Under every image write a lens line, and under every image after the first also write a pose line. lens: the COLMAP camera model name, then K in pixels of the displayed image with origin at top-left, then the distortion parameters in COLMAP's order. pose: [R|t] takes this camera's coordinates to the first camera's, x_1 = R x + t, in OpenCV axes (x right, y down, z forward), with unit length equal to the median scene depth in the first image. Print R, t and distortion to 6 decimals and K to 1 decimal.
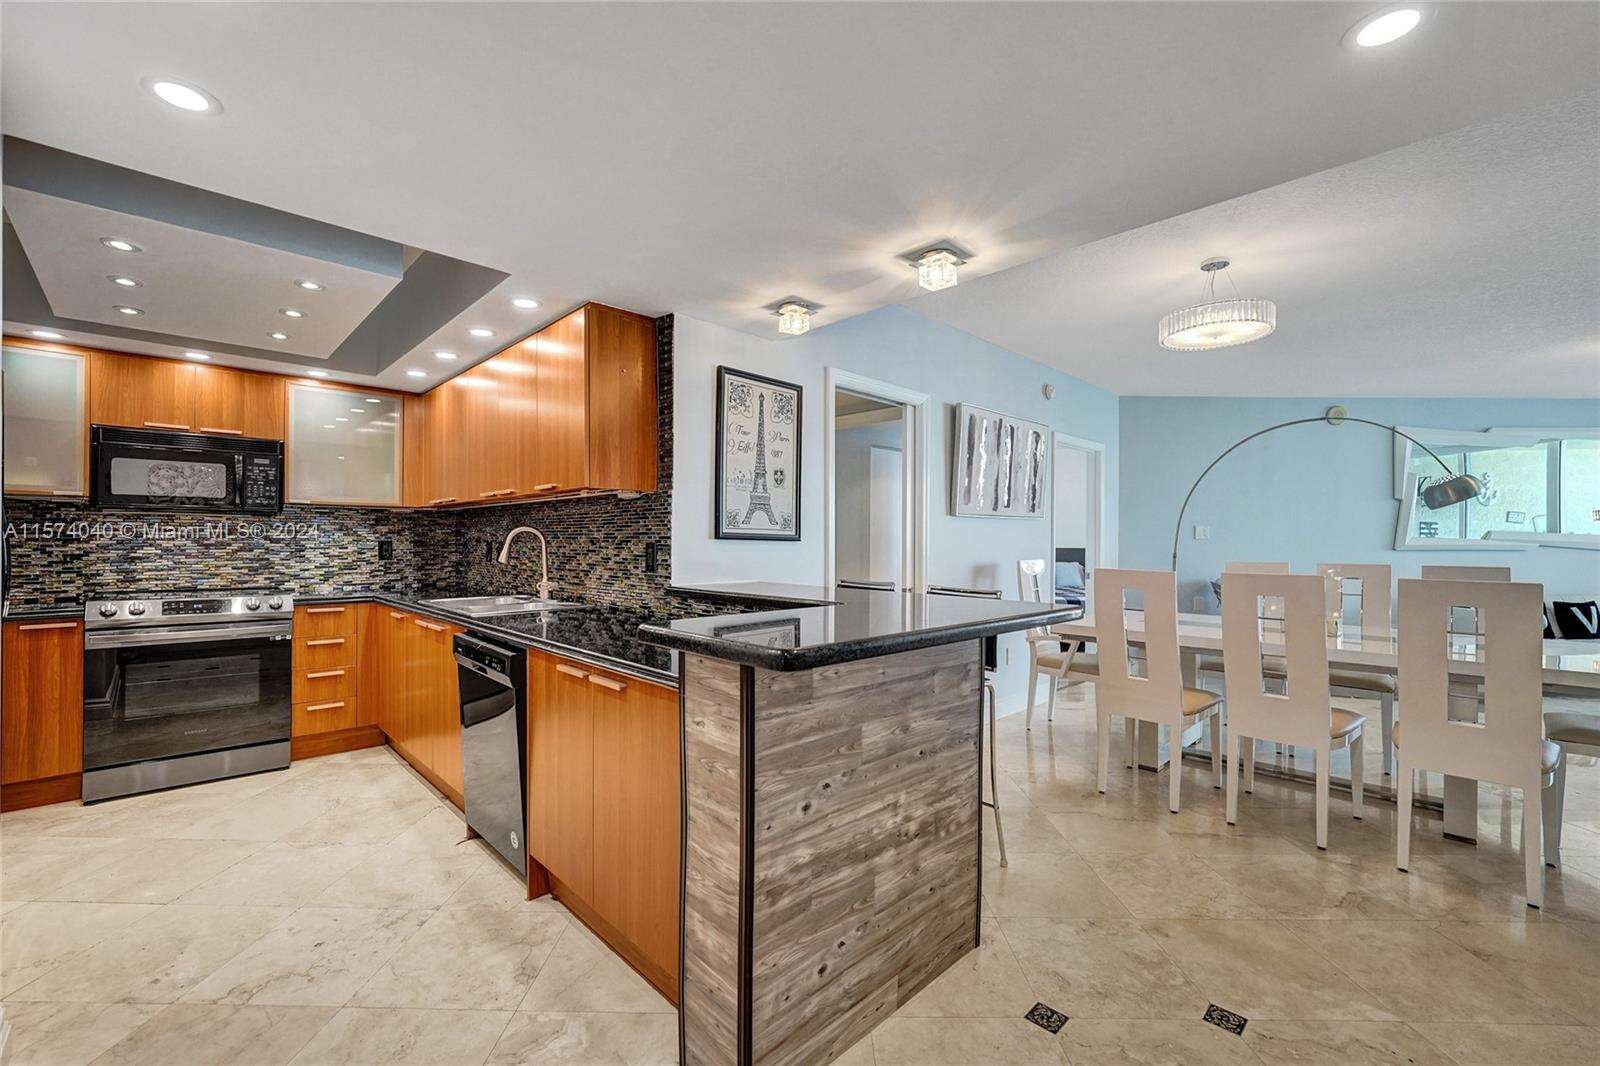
lens RADIAL K [[662.8, 0, 794.8], [0, 662.8, 543.5], [0, 0, 1]] dist [-0.001249, 0.001098]
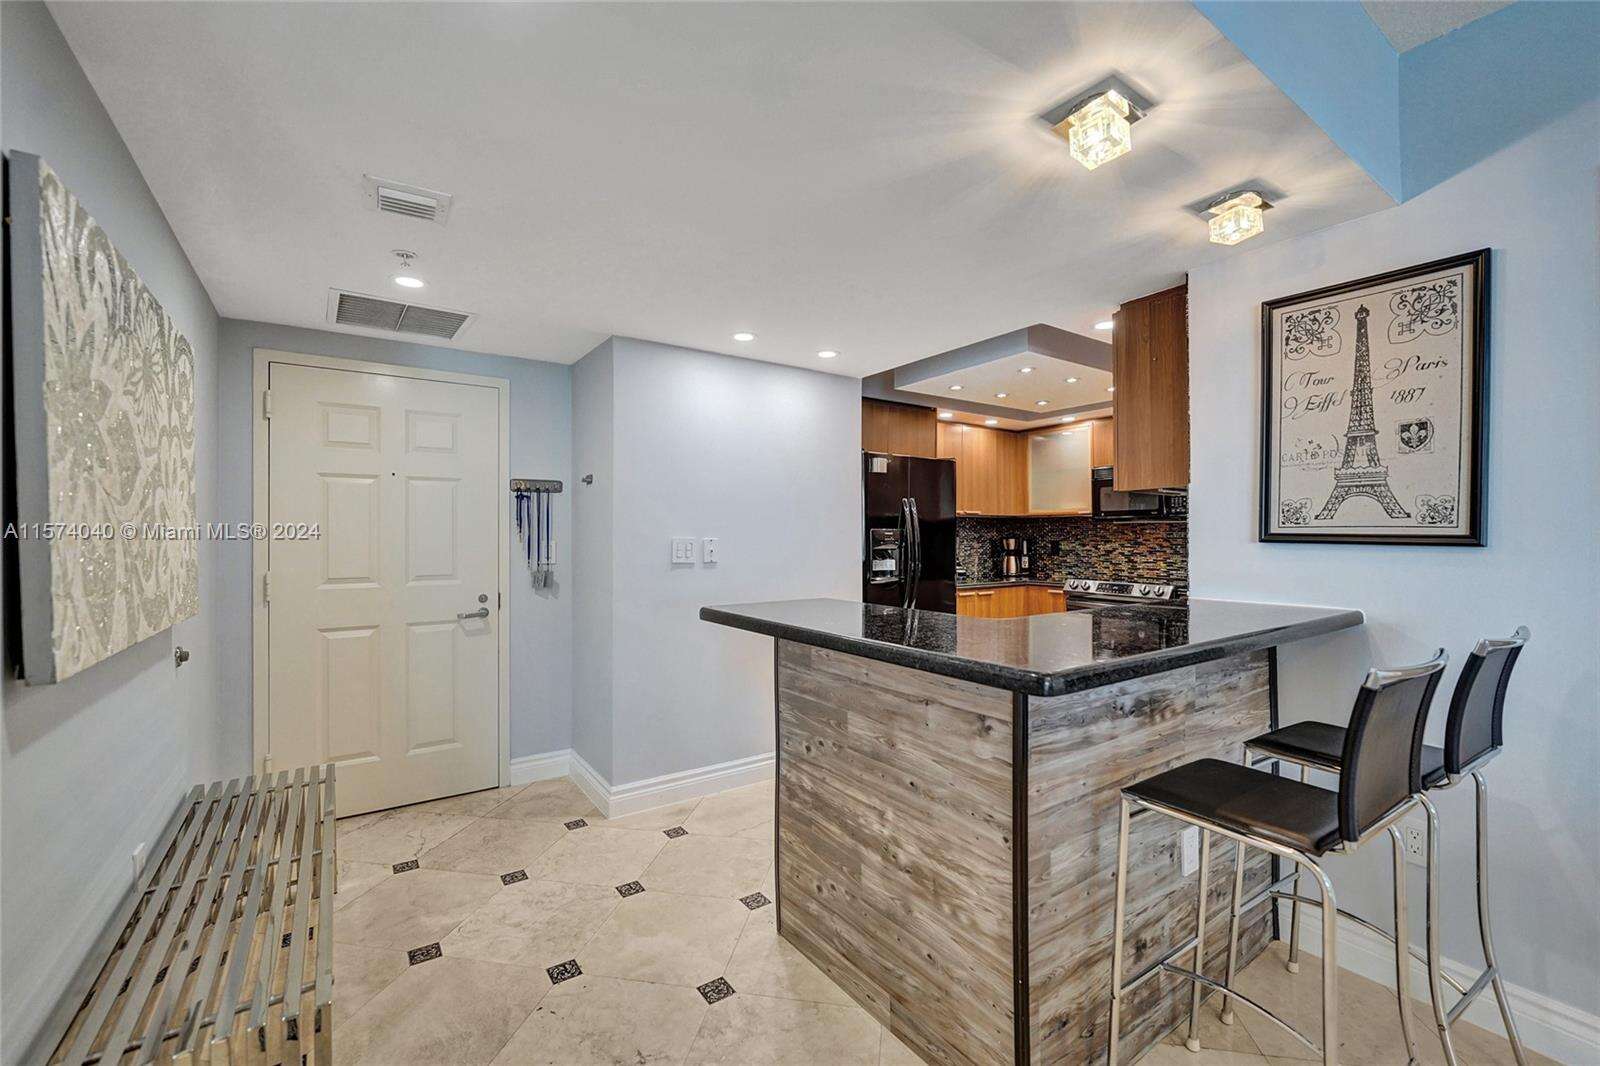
lens RADIAL K [[672.6, 0, 800.0], [0, 672.6, 533.0], [0, 0, 1]] dist [-0.002206, -0.000015]
pose [[-0.166354, -0.009600, -0.986019, 0.706710], [-0.001396, 0.999954, -0.009500, -0.009431], [0.986065, -0.000204, -0.166359, 0.634447]]
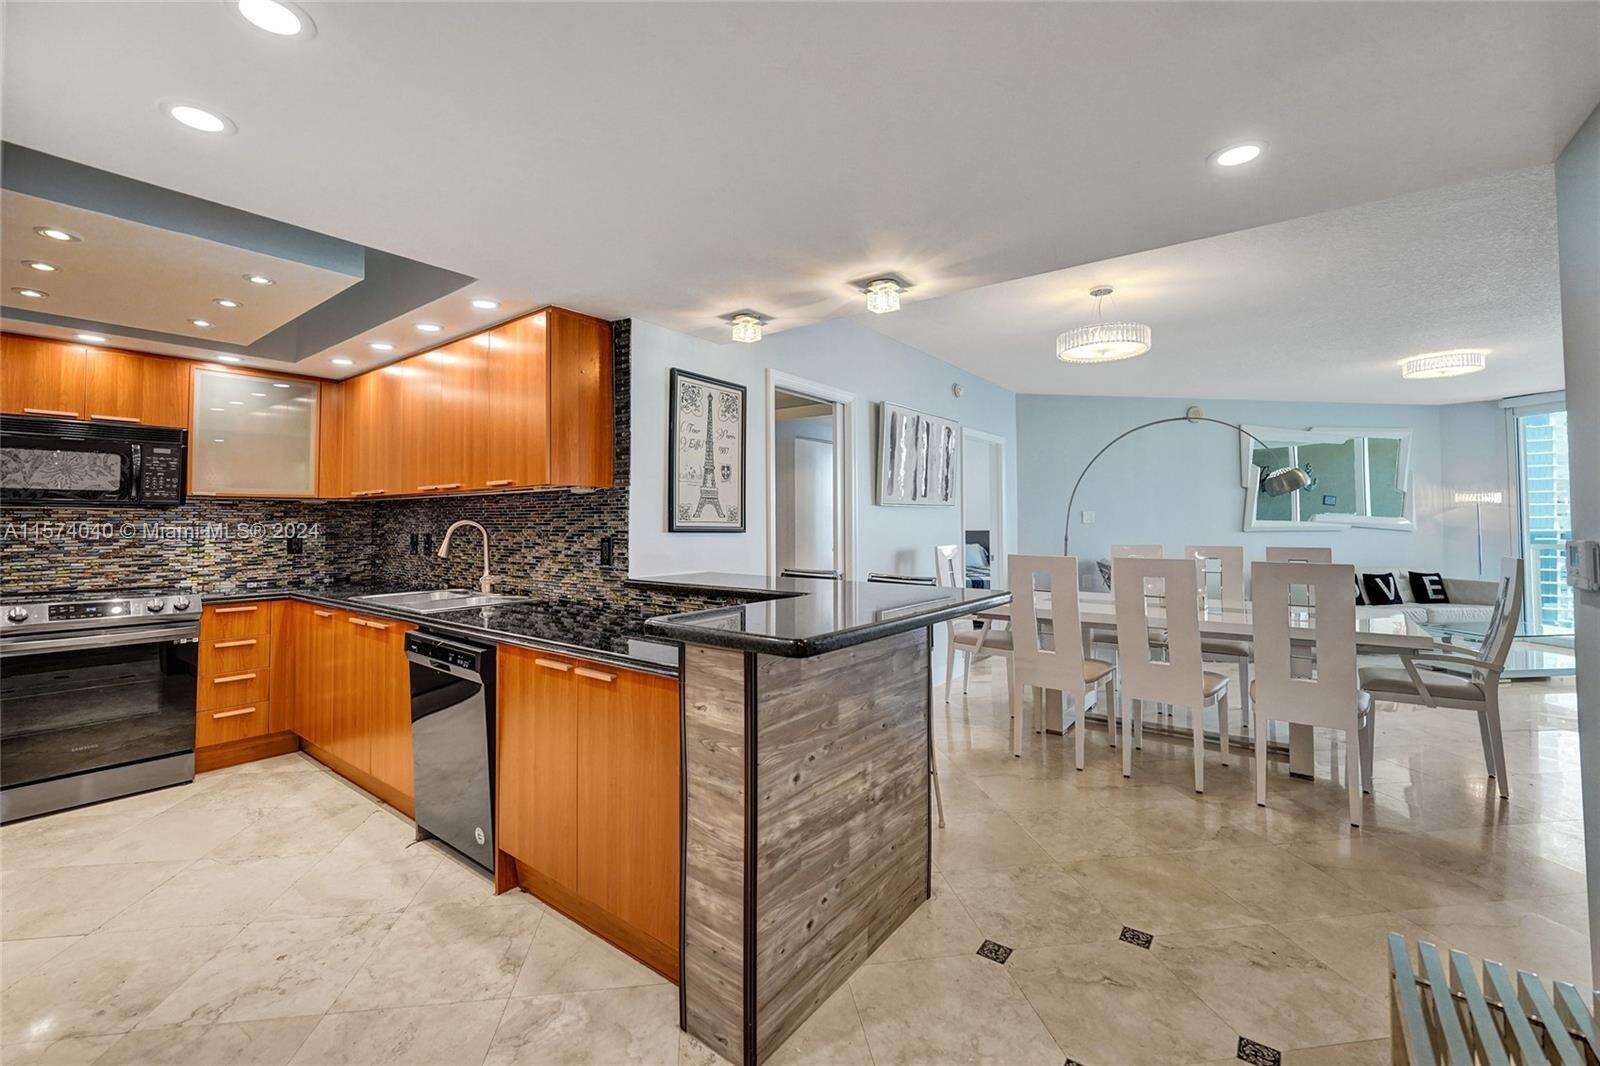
lens RADIAL K [[666.4, 0, 796.1], [0, 666.4, 504.1], [0, 0, 1]] dist [0.001323, 0.000350]
pose [[0.988809, -0.002834, 0.149162, -0.079766], [0.007446, 0.999511, -0.030370, -0.018053], [-0.149003, 0.031141, 0.988346, -0.072390]]
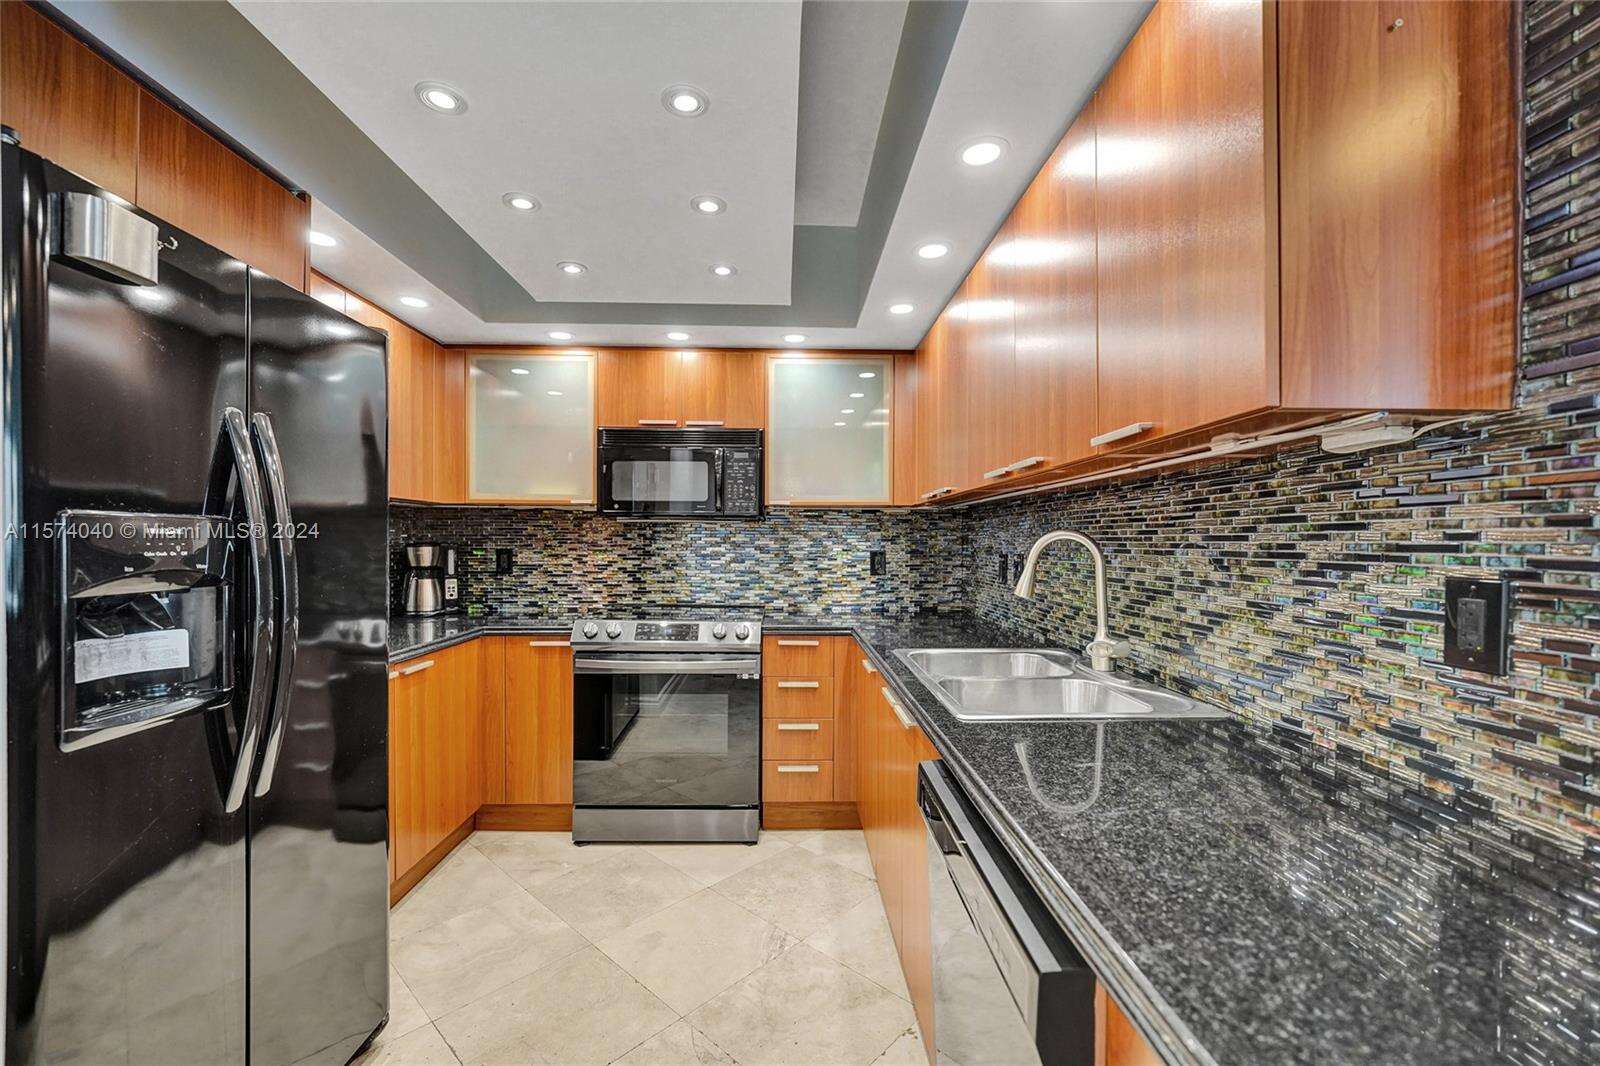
lens RADIAL K [[662.8, 0, 794.8], [0, 662.8, 543.5], [0, 0, 1]] dist [-0.001249, 0.001098]
pose [[0.730136, 0.000952, -0.683301, -0.238949], [-0.002919, 0.999994, -0.001726, -0.016091], [0.683295, 0.003255, 0.730135, 0.553643]]
